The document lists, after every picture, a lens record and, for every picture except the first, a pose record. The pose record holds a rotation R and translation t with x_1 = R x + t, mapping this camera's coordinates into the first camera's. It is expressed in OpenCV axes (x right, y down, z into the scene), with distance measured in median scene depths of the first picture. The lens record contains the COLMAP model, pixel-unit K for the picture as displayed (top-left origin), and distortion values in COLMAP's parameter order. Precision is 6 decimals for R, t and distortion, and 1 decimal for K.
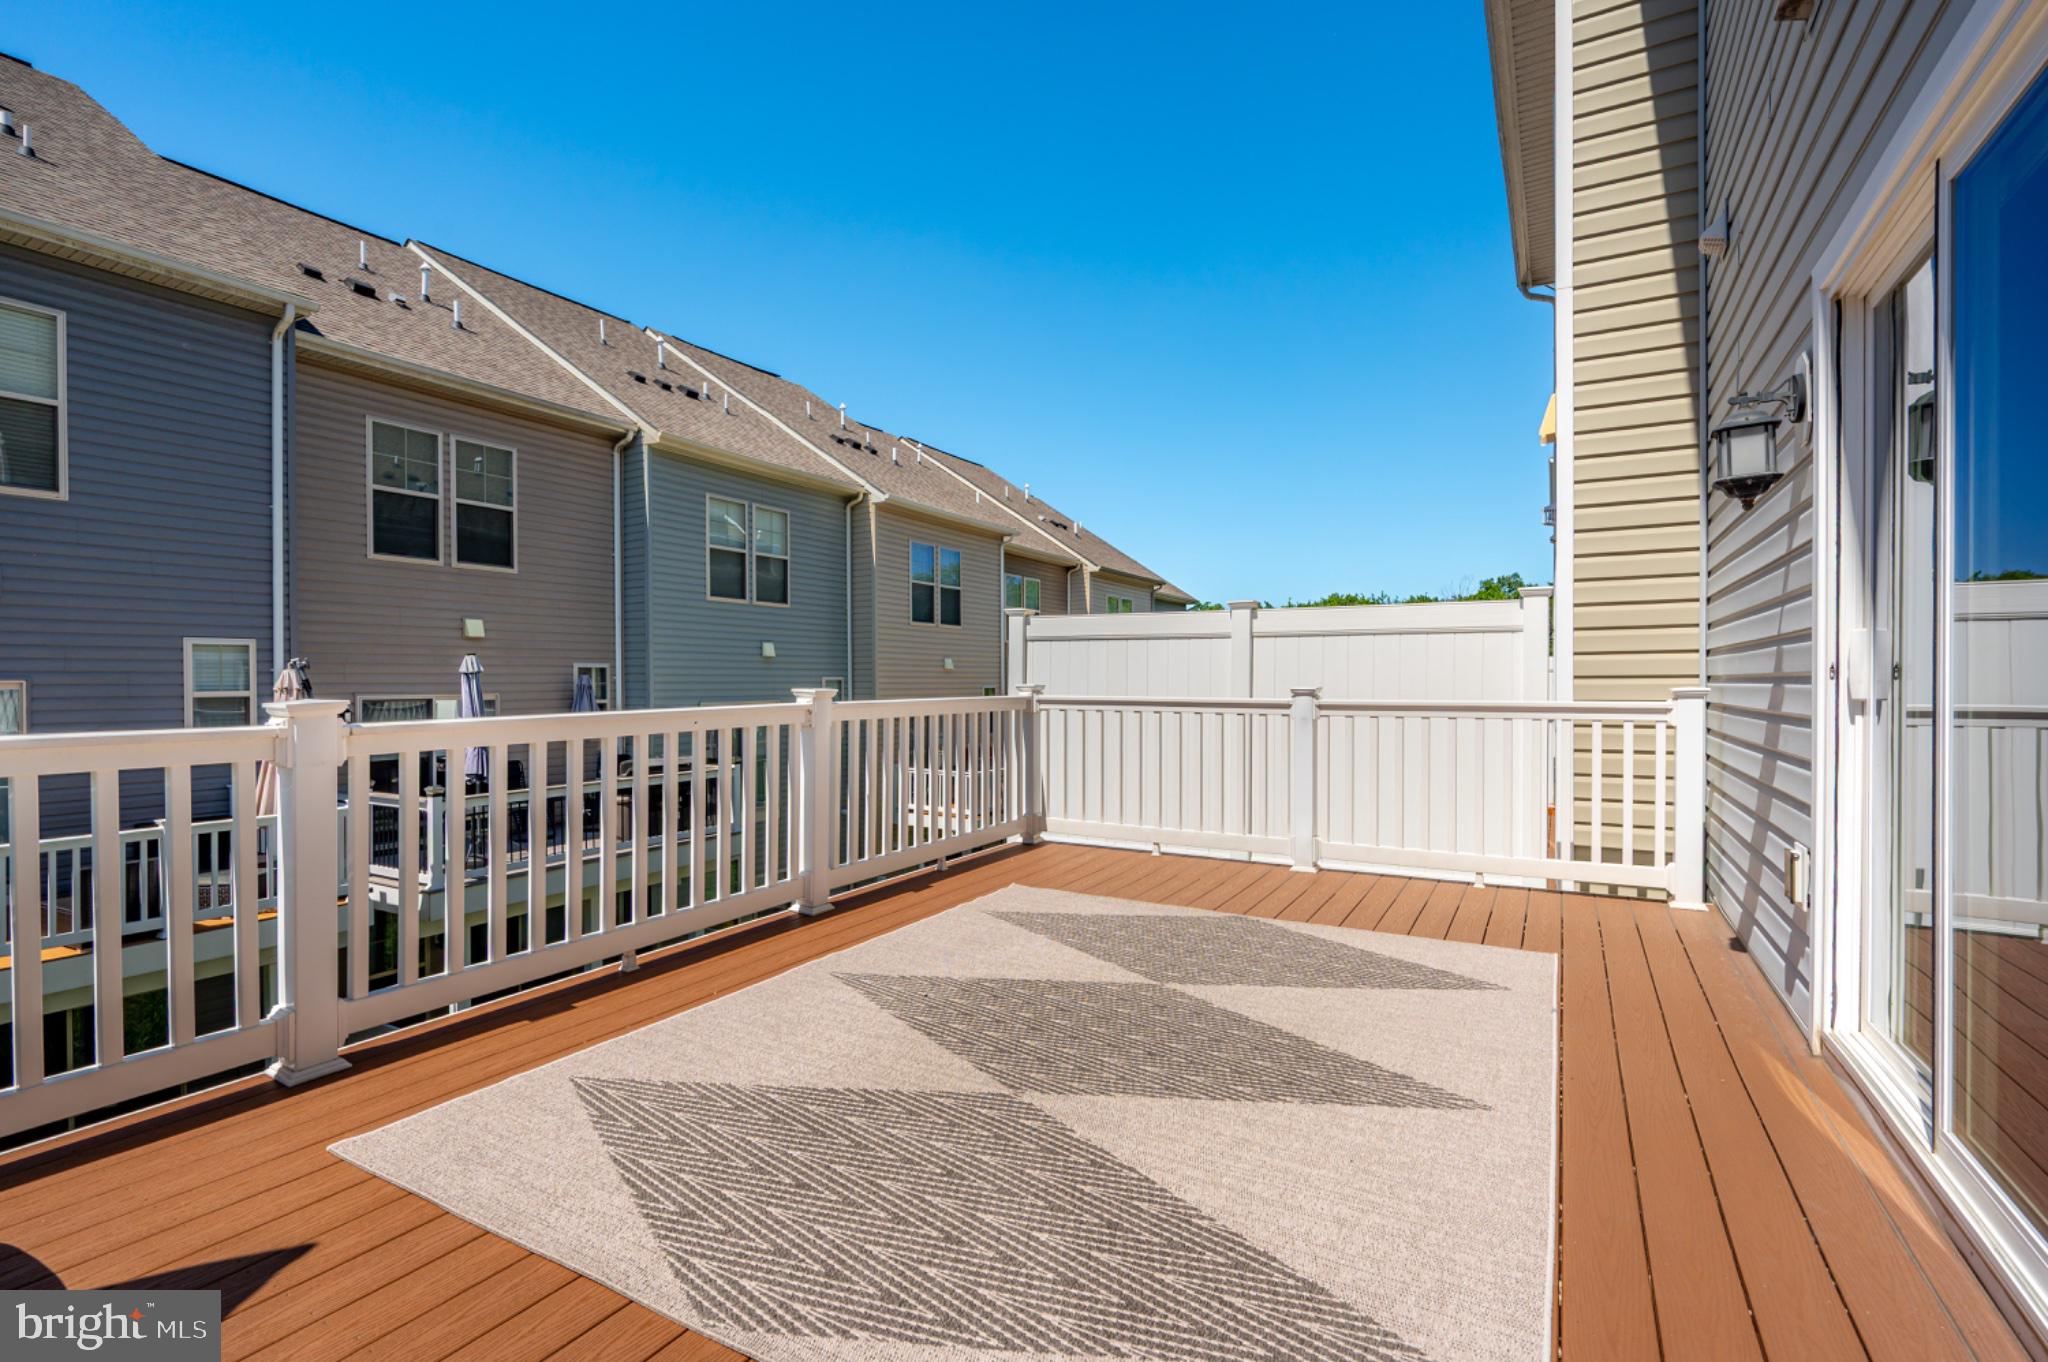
lens RADIAL K [[919.2, 0, 1061.3], [0, 919.2, 681.4], [0, 0, 1]] dist [-0.000039, -0.000254]
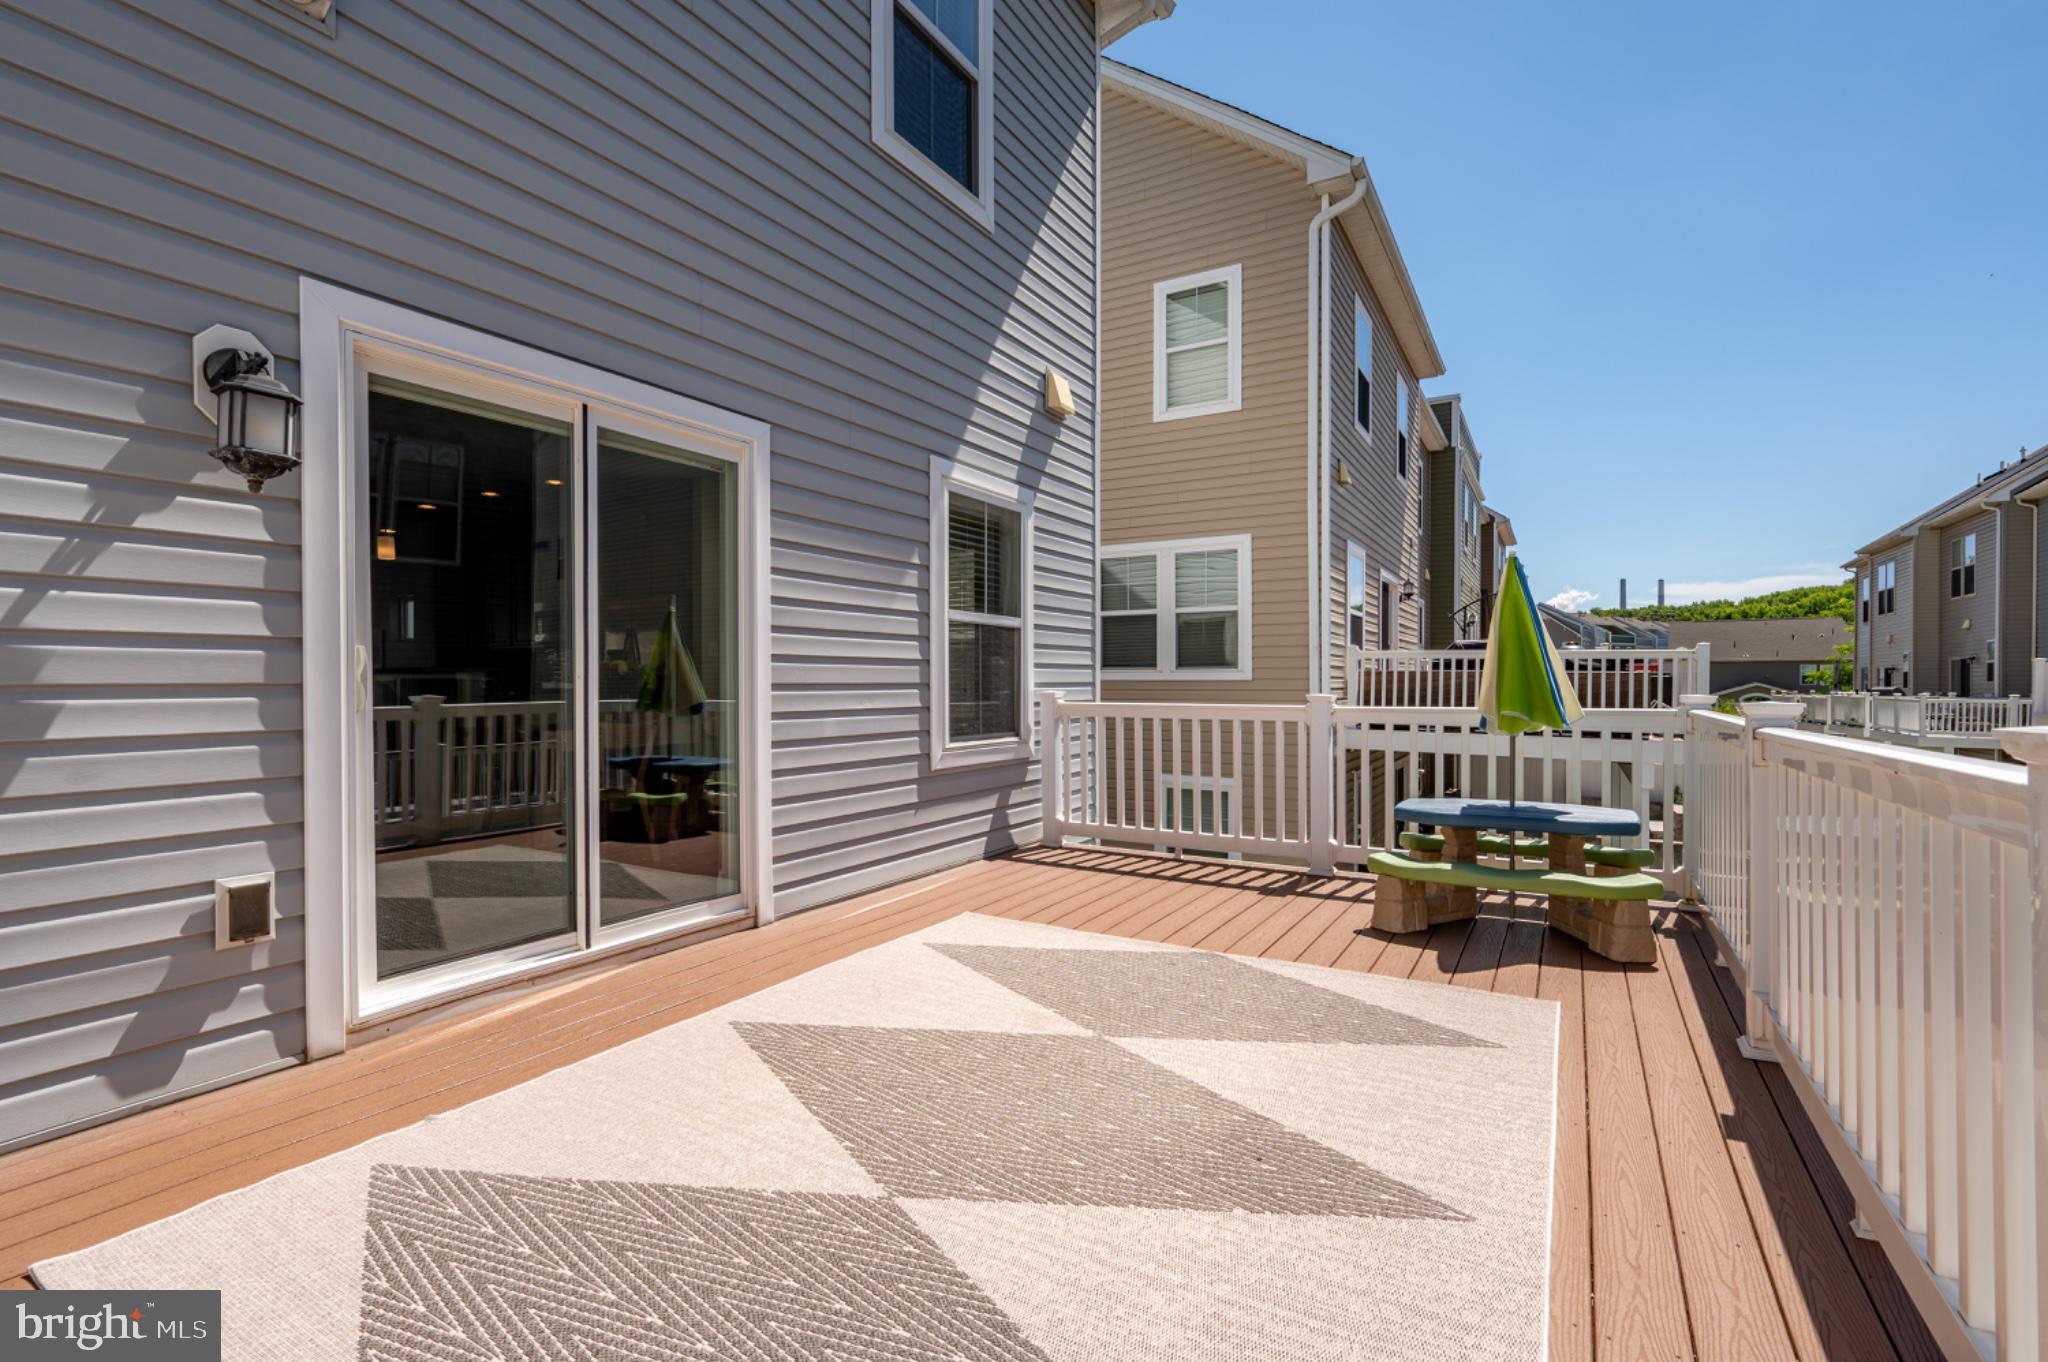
lens RADIAL K [[919.2, 0, 1061.3], [0, 919.2, 681.4], [0, 0, 1]] dist [-0.000039, -0.000254]
pose [[-0.999840, 0.006428, 0.016718, -0.019294], [0.006456, 0.999978, 0.001665, -0.012876], [-0.016707, 0.001772, -0.999859, 1.995229]]
